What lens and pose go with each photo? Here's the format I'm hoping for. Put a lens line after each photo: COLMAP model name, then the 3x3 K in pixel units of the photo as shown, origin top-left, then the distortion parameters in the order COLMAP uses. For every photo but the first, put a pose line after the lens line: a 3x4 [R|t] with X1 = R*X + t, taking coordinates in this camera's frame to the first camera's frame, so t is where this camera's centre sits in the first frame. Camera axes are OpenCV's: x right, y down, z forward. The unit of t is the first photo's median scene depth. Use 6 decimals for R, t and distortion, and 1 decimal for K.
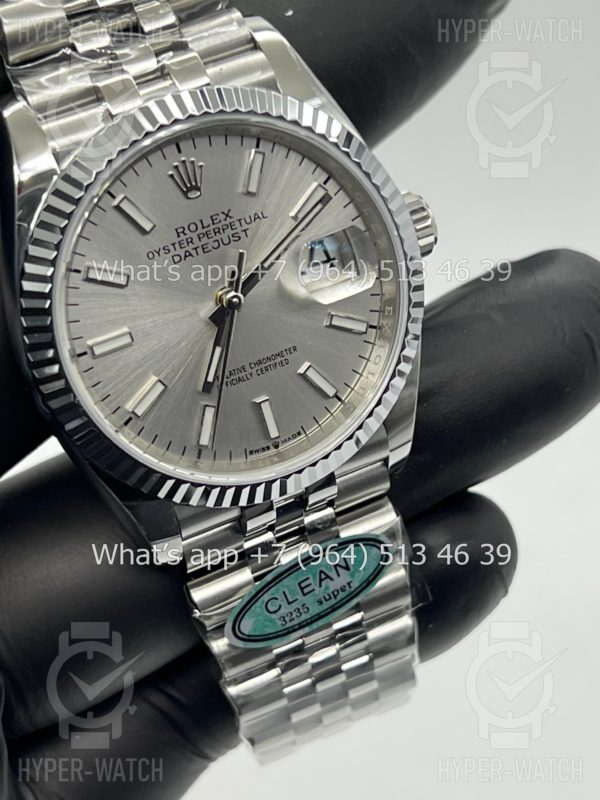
lens RADIAL K [[1823.9, 0, 300.0], [0, 1823.9, 400.0], [0, 0, 1]] dist [0.253704, -0.079650]
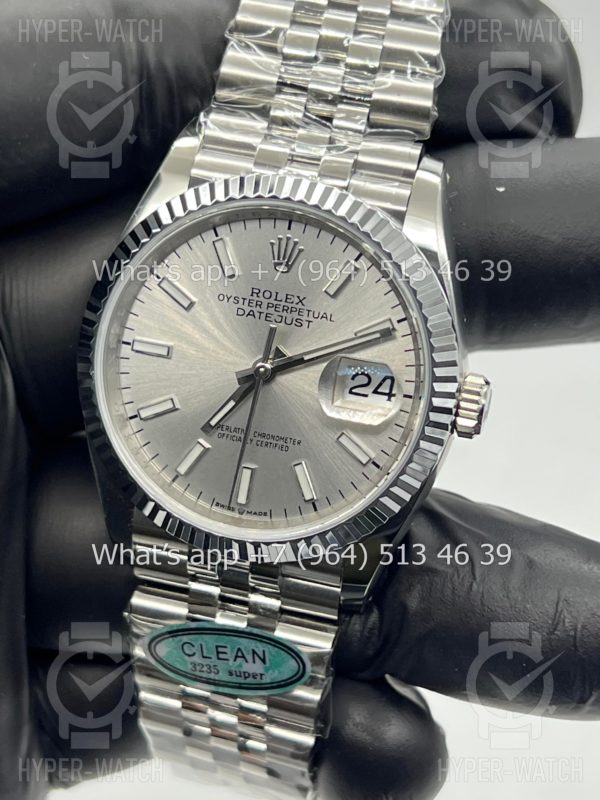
lens RADIAL K [[1823.9, 0, 300.0], [0, 1823.9, 400.0], [0, 0, 1]] dist [0.253704, -0.079650]
pose [[0.749386, 0.482254, -0.453708, 0.473307], [-0.520979, 0.852356, 0.045488, -0.098935], [0.408658, 0.202285, 0.889989, 0.050331]]
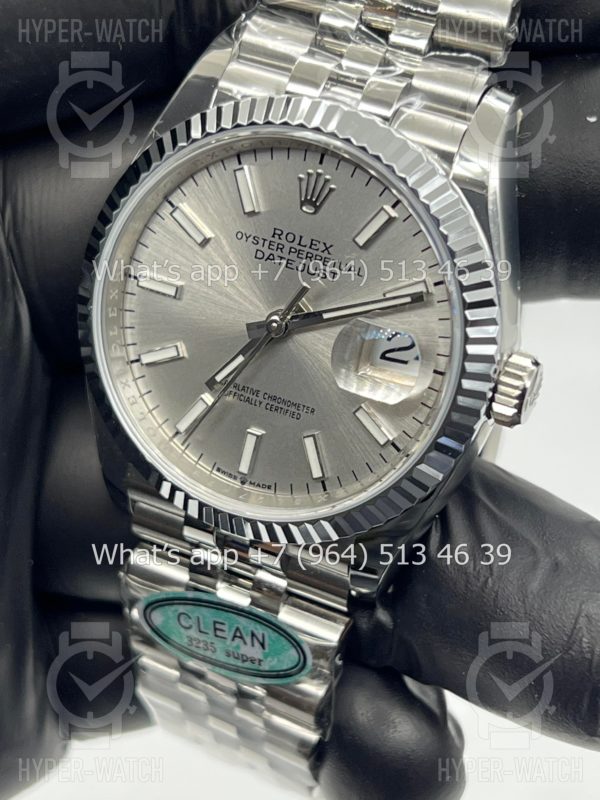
lens RADIAL K [[1823.9, 0, 300.0], [0, 1823.9, 400.0], [0, 0, 1]] dist [0.253704, -0.079650]
pose [[0.621137, 0.591804, -0.513767, 0.469037], [-0.578508, 0.788487, 0.208844, -0.223977], [0.528694, 0.167498, 0.832122, 0.231554]]
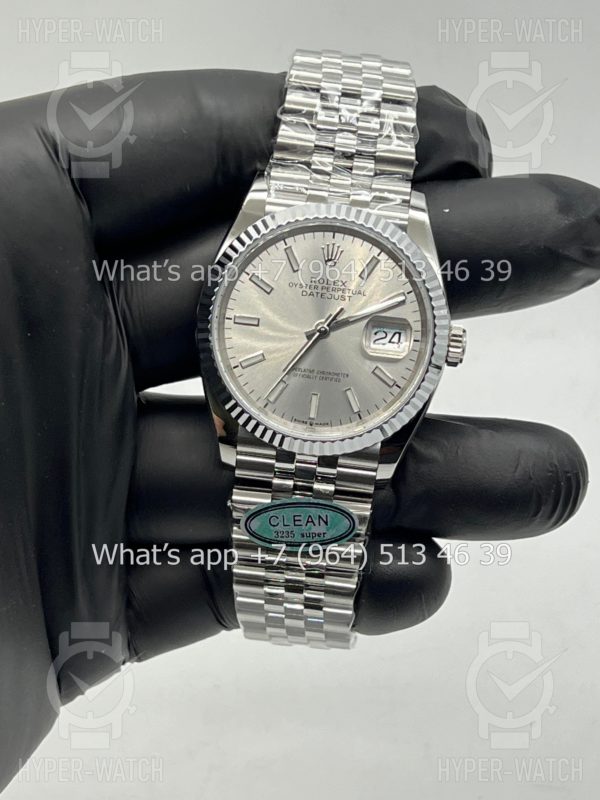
lens RADIAL K [[1823.9, 0, 300.0], [0, 1823.9, 400.0], [0, 0, 1]] dist [0.253704, -0.079650]
pose [[0.846460, 0.410281, -0.339374, 0.533625], [-0.463127, 0.881804, -0.089081, 0.159231], [0.262713, 0.232577, 0.936424, -0.549963]]
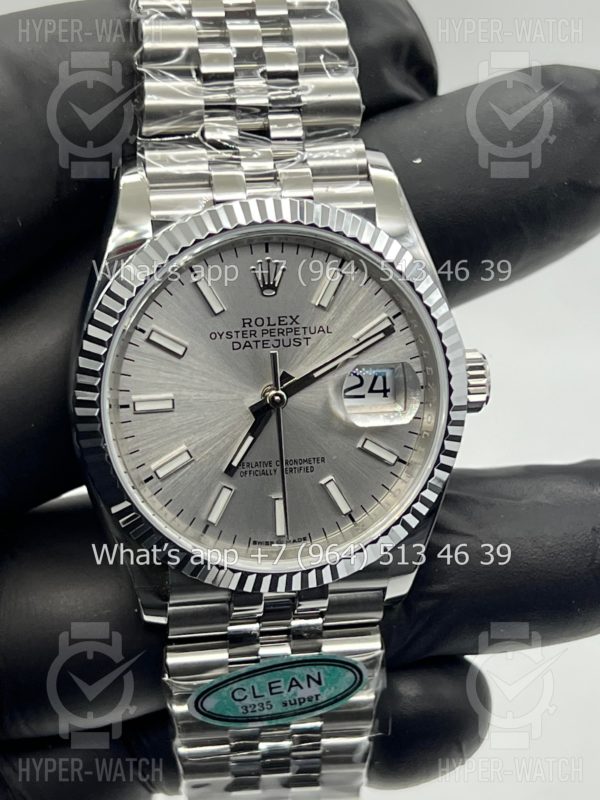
lens RADIAL K [[1823.9, 0, 300.0], [0, 1823.9, 400.0], [0, 0, 1]] dist [0.253704, -0.079650]
pose [[0.951325, 0.279301, -0.130274, 0.112917], [-0.288307, 0.955902, -0.055954, 0.001546], [0.108901, 0.090789, 0.989898, -0.042421]]
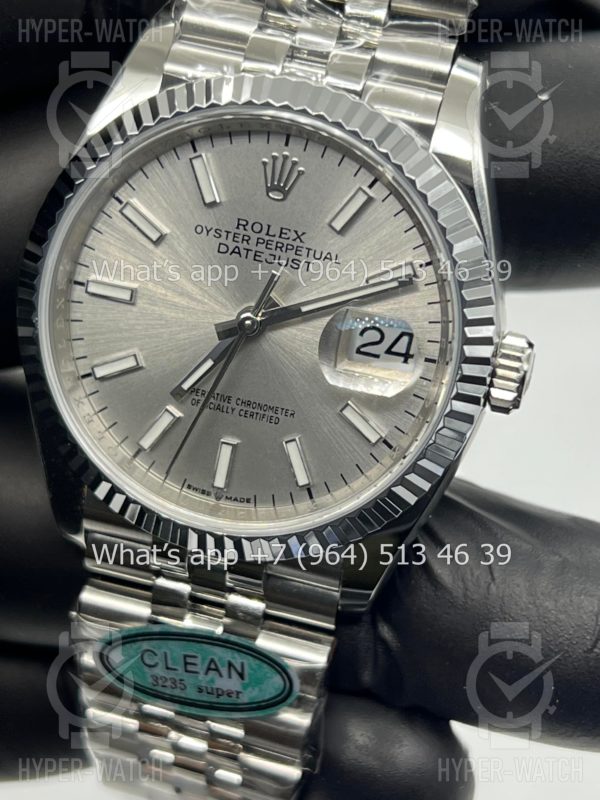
lens RADIAL K [[1823.9, 0, 300.0], [0, 1823.9, 400.0], [0, 0, 1]] dist [0.253704, -0.079650]
pose [[0.744240, 0.524948, -0.412961, 0.352682], [-0.541946, 0.836001, 0.086011, -0.109884], [0.390387, 0.159790, 0.906678, 0.230154]]
